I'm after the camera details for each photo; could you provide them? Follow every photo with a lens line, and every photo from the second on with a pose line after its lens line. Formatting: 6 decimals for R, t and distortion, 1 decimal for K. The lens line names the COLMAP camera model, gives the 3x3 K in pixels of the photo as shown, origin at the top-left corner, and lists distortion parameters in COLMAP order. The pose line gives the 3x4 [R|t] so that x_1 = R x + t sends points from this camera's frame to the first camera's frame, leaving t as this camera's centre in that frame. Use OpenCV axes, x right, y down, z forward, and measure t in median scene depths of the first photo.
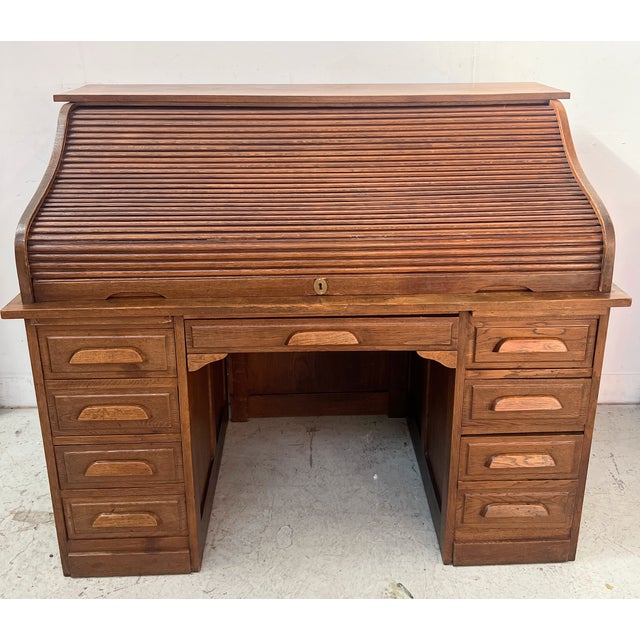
lens RADIAL K [[664.4, 0, 328.6], [0, 664.4, 251.4], [0, 0, 1]] dist [0.026983, 0.000000]
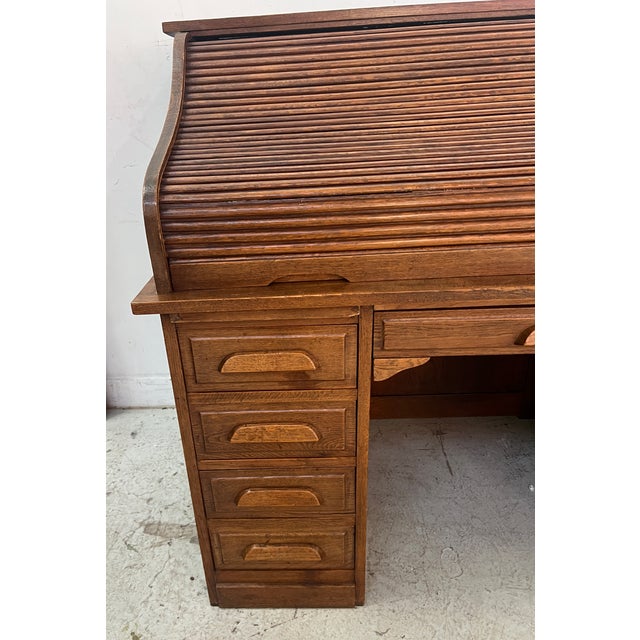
lens RADIAL K [[521.3, 0, 285.8], [0, 521.3, 342.7], [0, 0, 1]] dist [0.048966, -0.030874]
pose [[0.995826, -0.016451, -0.089781, -0.241071], [0.029188, 0.989372, 0.142450, 0.048457], [0.086483, -0.144476, 0.985722, 0.396704]]
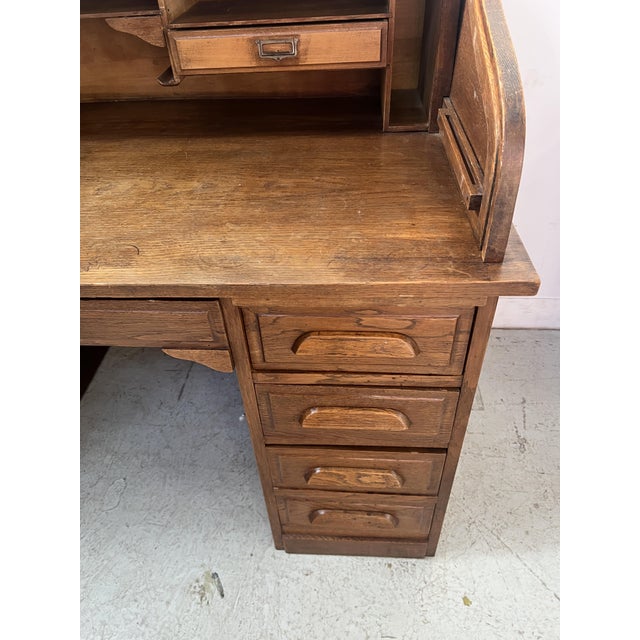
lens RADIAL K [[482.8, 0, 314.0], [0, 482.8, 318.5], [0, 0, 1]] dist [0.056144, -0.065219]
pose [[0.993326, 0.034447, -0.110074, 0.299205], [0.008582, 0.929639, 0.368373, -0.033916], [0.115018, -0.366859, 0.923139, 0.582866]]
